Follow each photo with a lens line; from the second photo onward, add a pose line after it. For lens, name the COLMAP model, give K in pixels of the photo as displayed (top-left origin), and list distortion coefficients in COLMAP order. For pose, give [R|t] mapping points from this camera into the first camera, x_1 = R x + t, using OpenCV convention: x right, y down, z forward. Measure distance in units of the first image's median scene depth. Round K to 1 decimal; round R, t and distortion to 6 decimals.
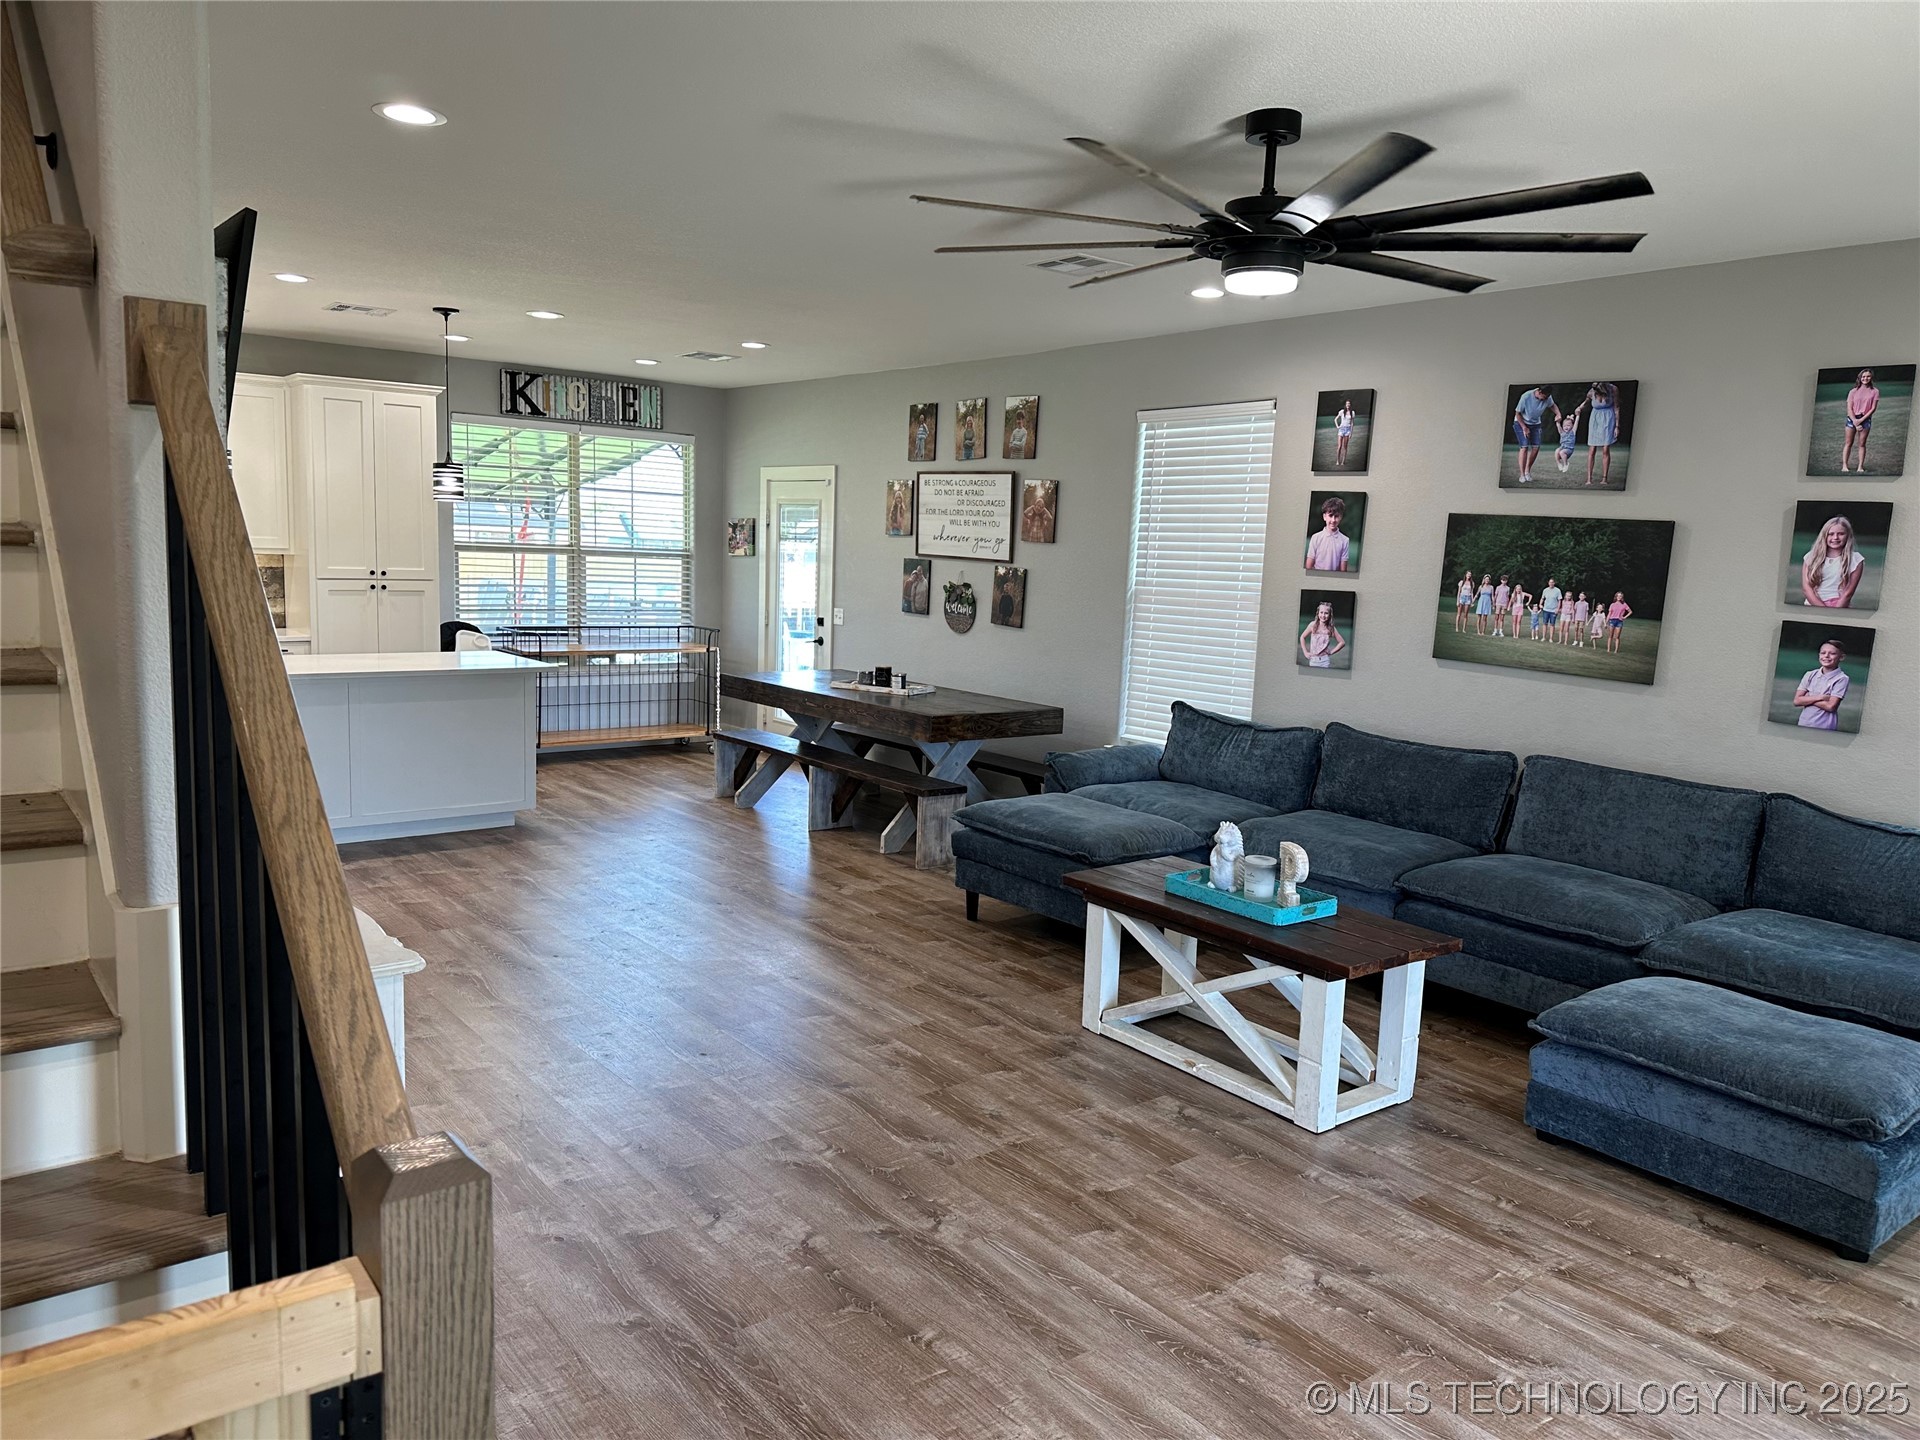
lens RADIAL K [[1344.2, 0, 972.2], [0, 1344.2, 717.8], [0, 0, 1]] dist [0.079617, -0.092599]
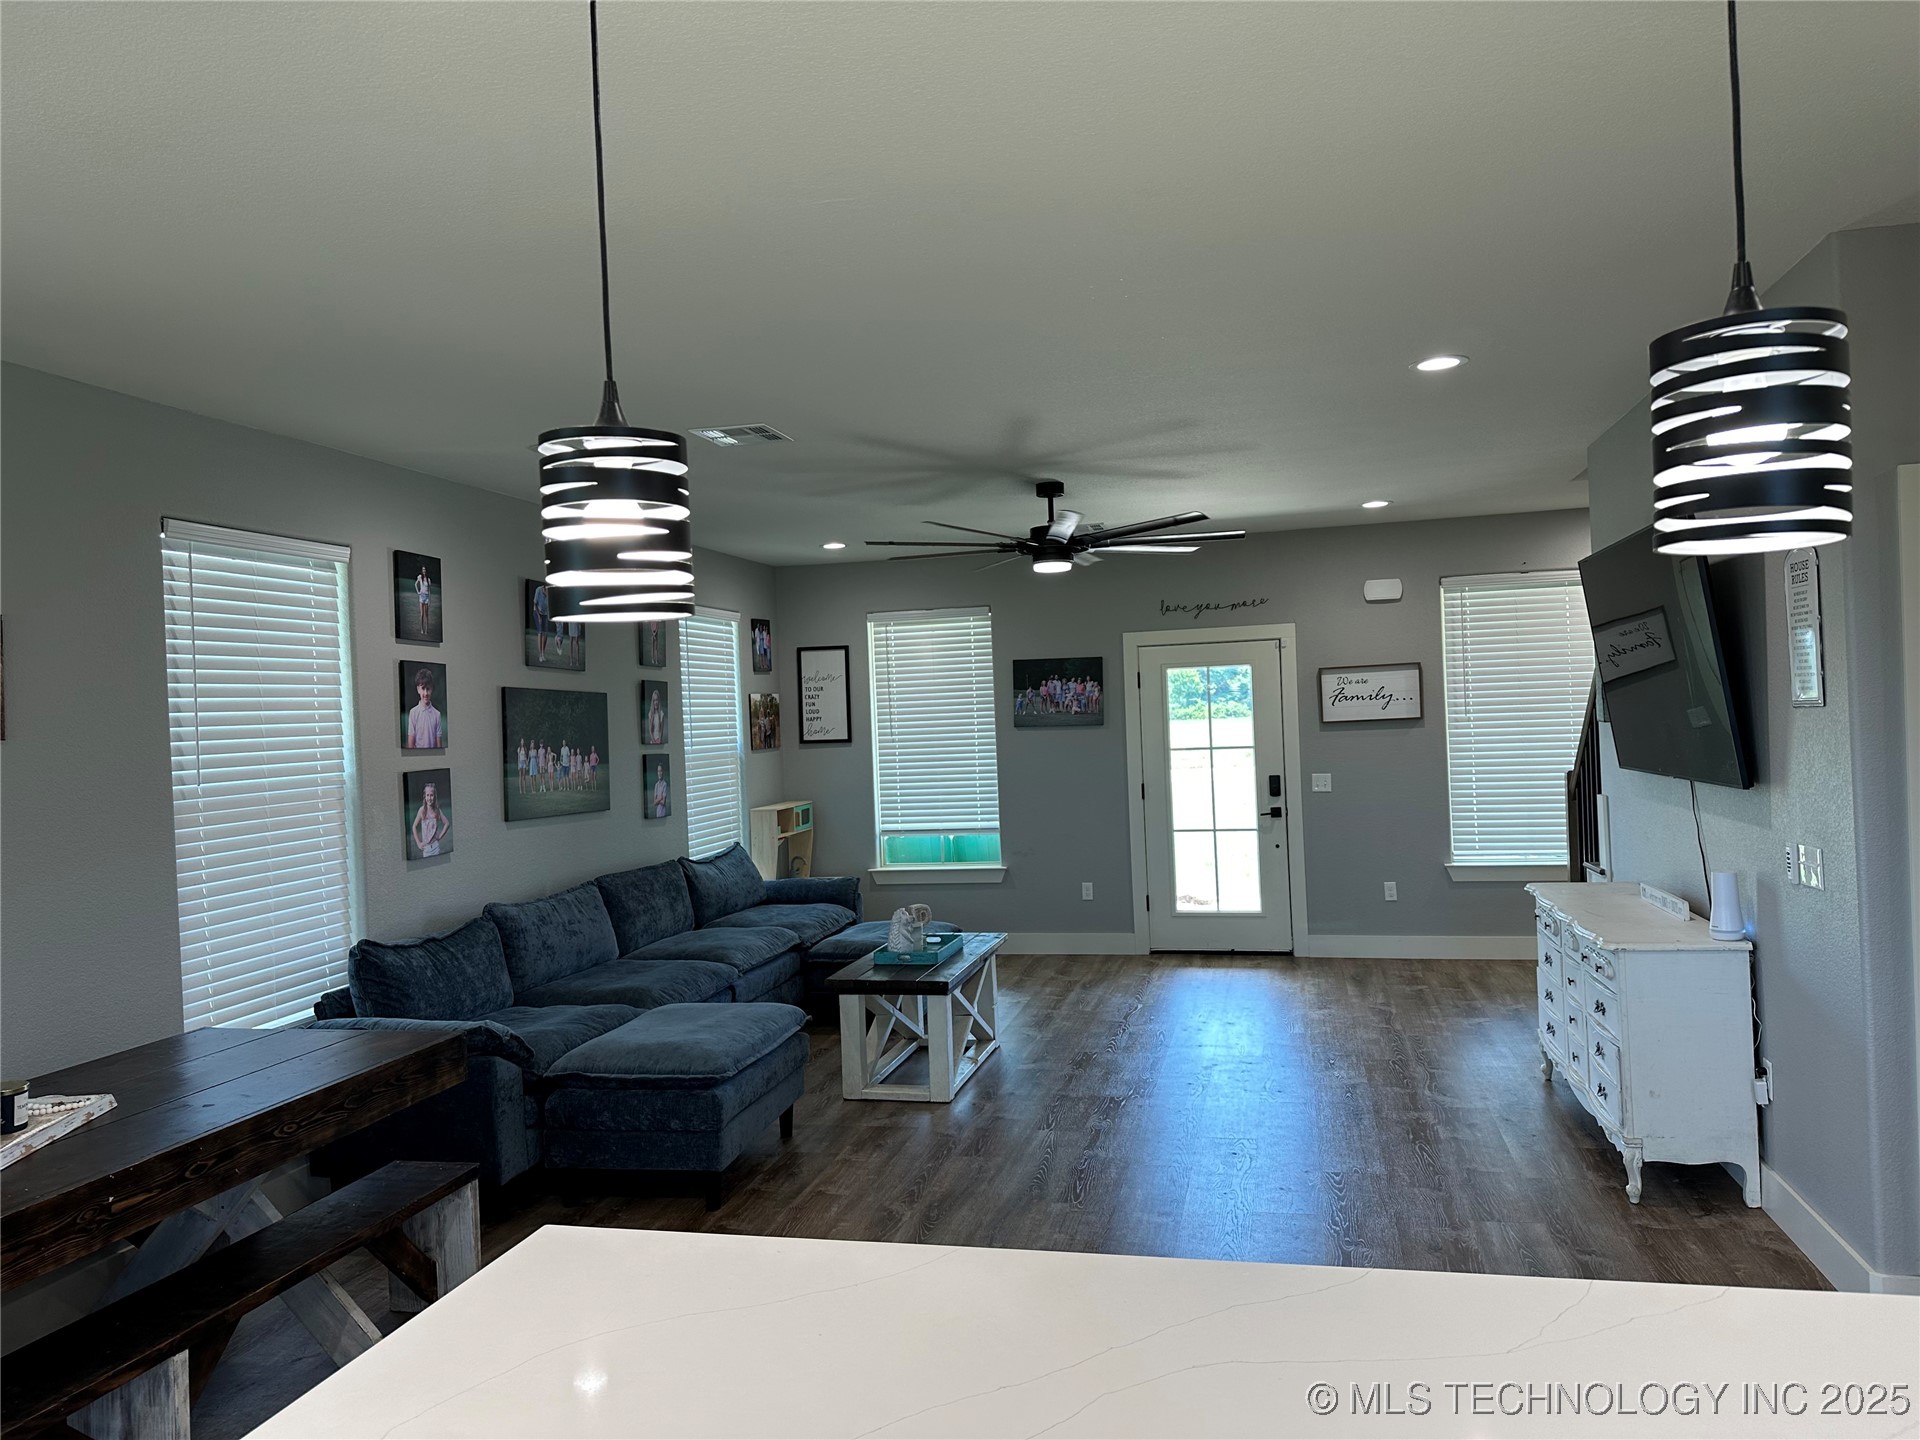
lens RADIAL K [[1344.2, 0, 948.3], [0, 1344.2, 722.8], [0, 0, 1]] dist [0.079617, -0.092599]
pose [[-0.601701, -0.022473, 0.798405, -0.651629], [0.115819, 0.986584, 0.115055, -0.185139], [-0.790280, 0.161699, -0.591025, 1.227823]]
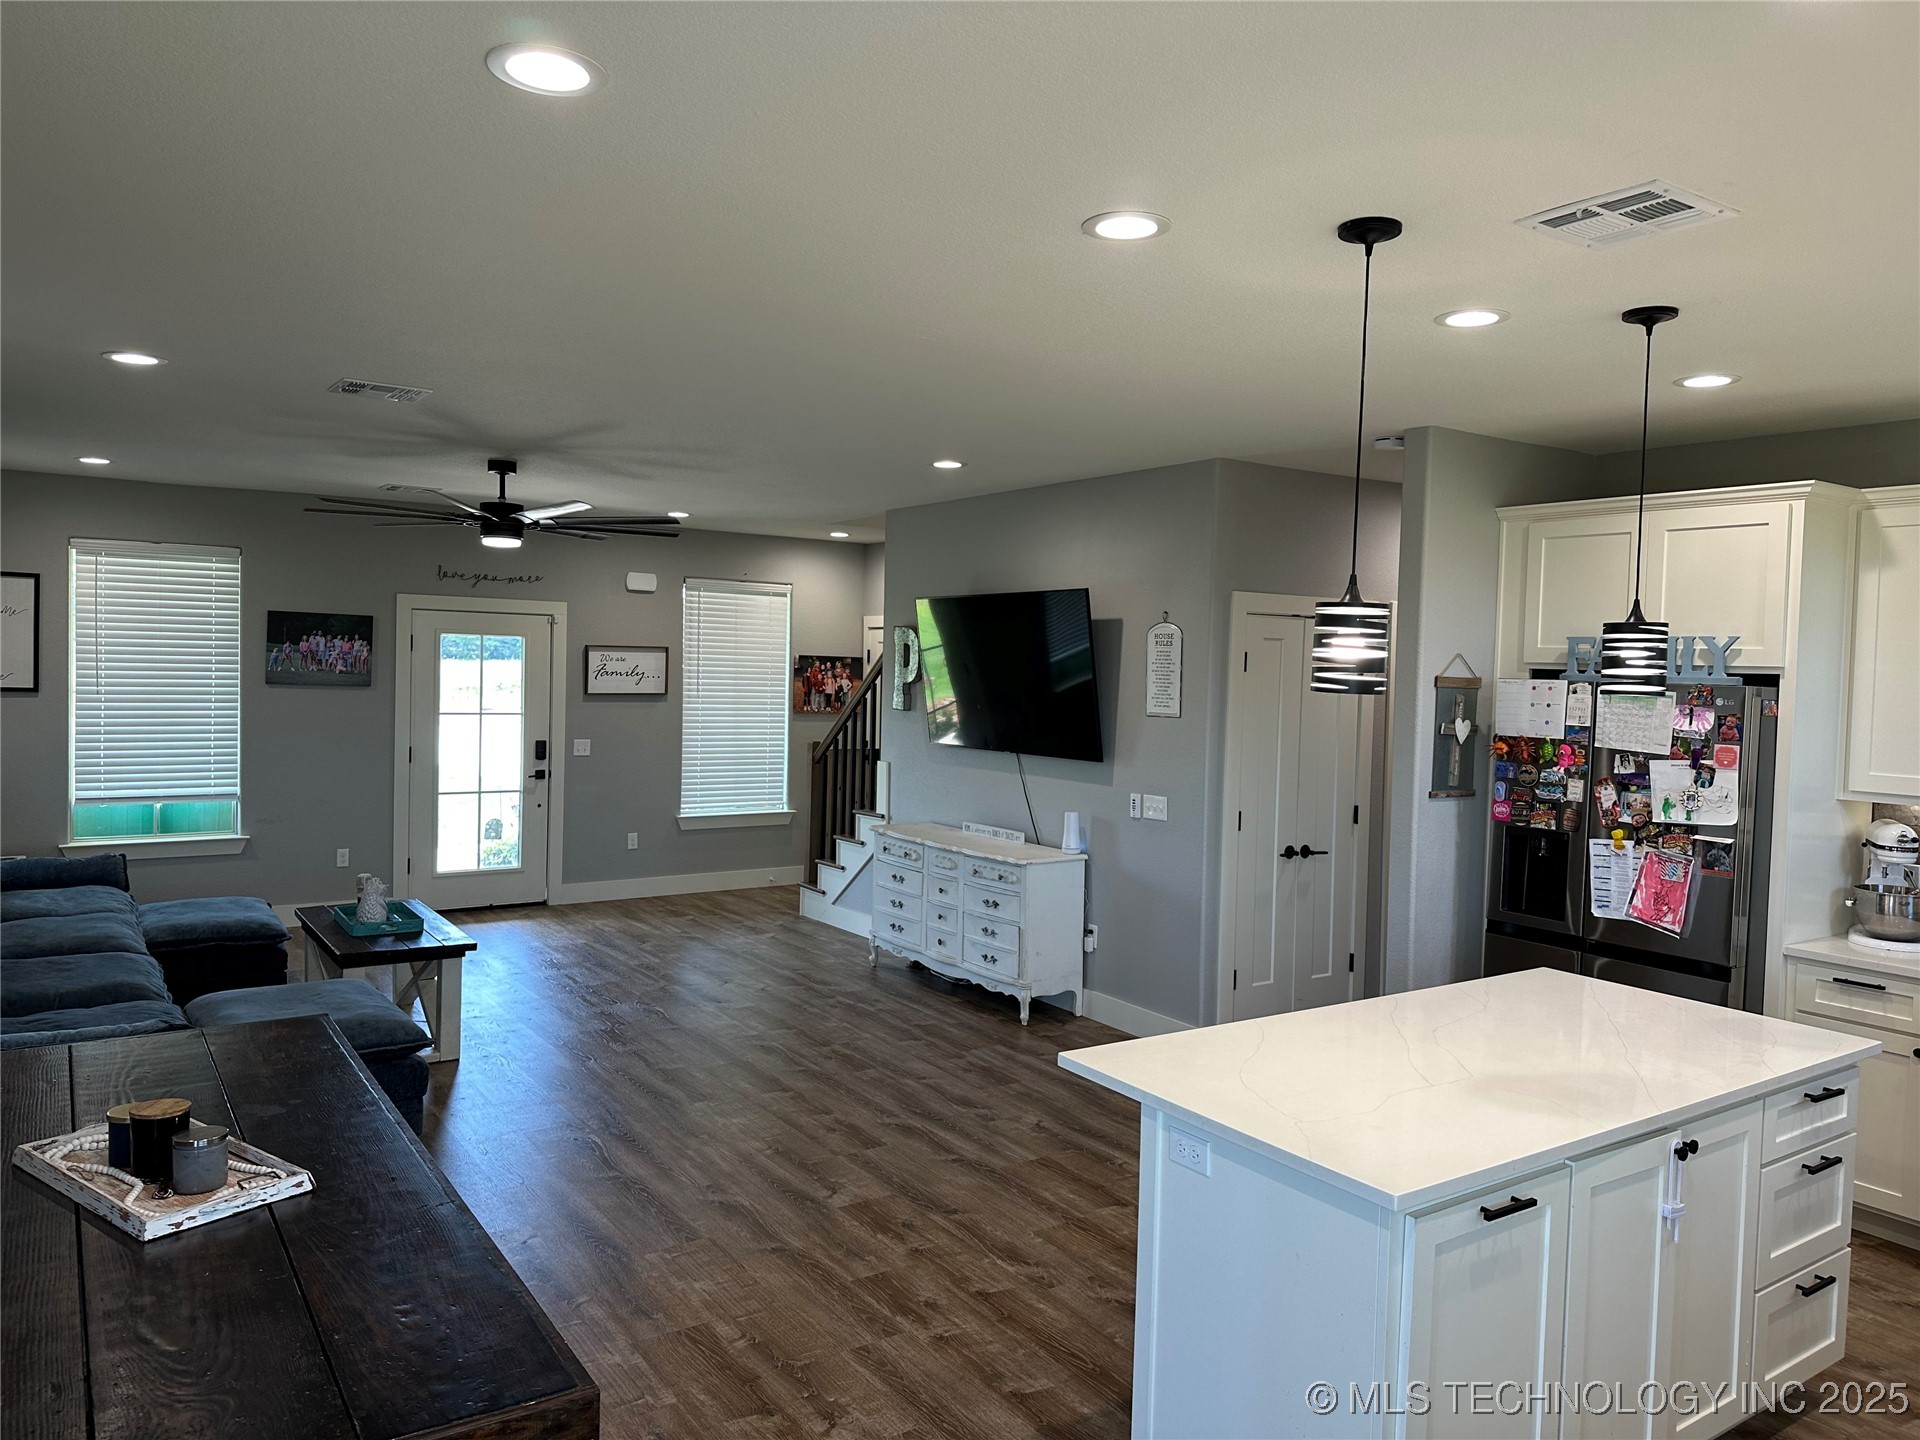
lens RADIAL K [[1344.2, 0, 975.8], [0, 1344.2, 725.2], [0, 0, 1]] dist [0.079617, -0.092599]
pose [[-0.994706, -0.070843, 0.074442, -0.343709], [-0.056980, 0.983067, 0.174164, -0.239842], [-0.085520, 0.169001, -0.981899, 1.583813]]
